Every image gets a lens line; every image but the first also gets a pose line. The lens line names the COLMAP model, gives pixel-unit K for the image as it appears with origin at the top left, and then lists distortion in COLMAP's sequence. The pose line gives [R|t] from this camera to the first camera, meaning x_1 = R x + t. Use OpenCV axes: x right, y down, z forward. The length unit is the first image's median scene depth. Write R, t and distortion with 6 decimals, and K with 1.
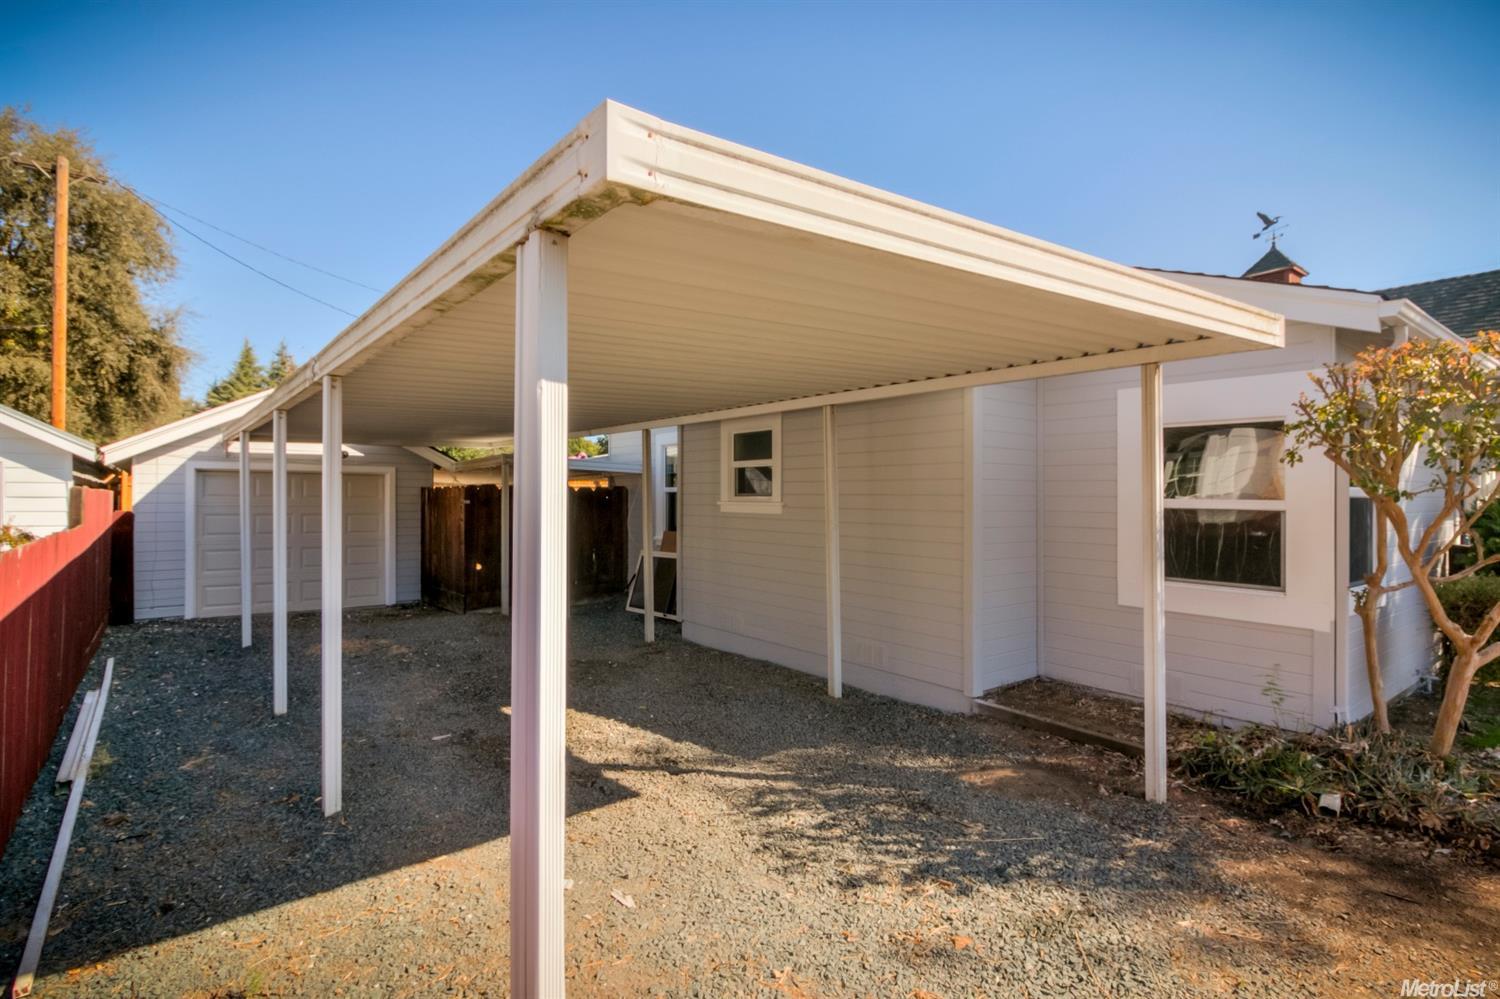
lens RADIAL K [[777.4, 0, 780.2], [0, 777.4, 496.1], [0, 0, 1]] dist [0.015753, -0.010314]
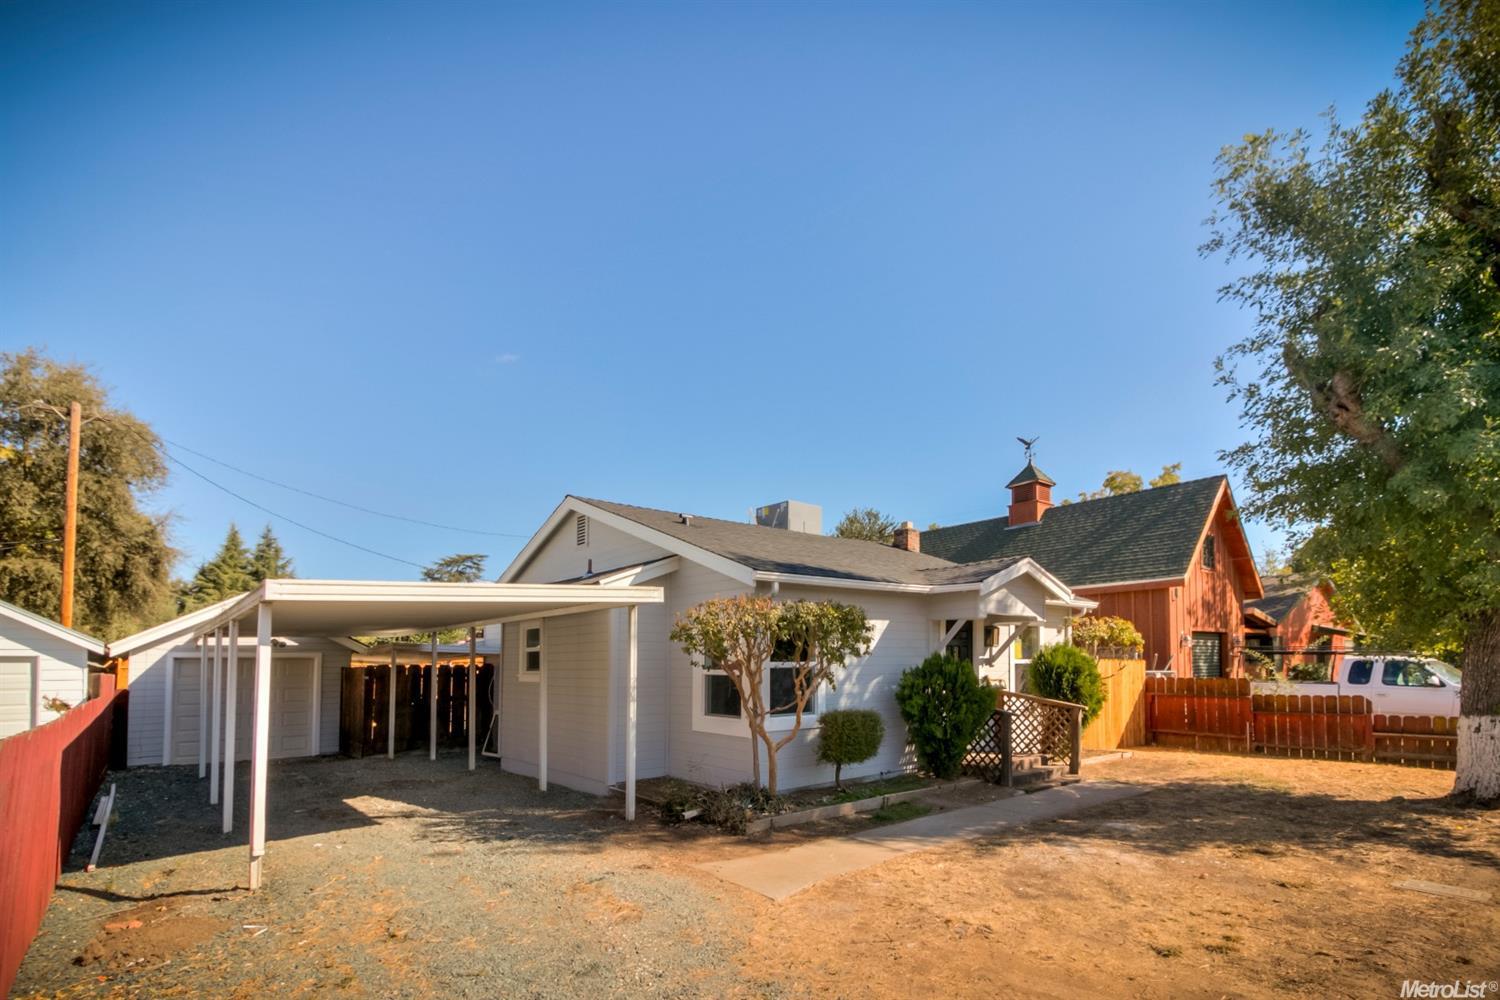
lens RADIAL K [[759.0, 0, 747.1], [0, 759.0, 613.4], [0, 0, 1]] dist [-0.001002, -0.000666]
pose [[0.999805, -0.019749, -0.000690, 0.197255], [0.019660, 0.997606, -0.066295, -0.002690], [0.001997, 0.066268, 0.997800, -0.251388]]
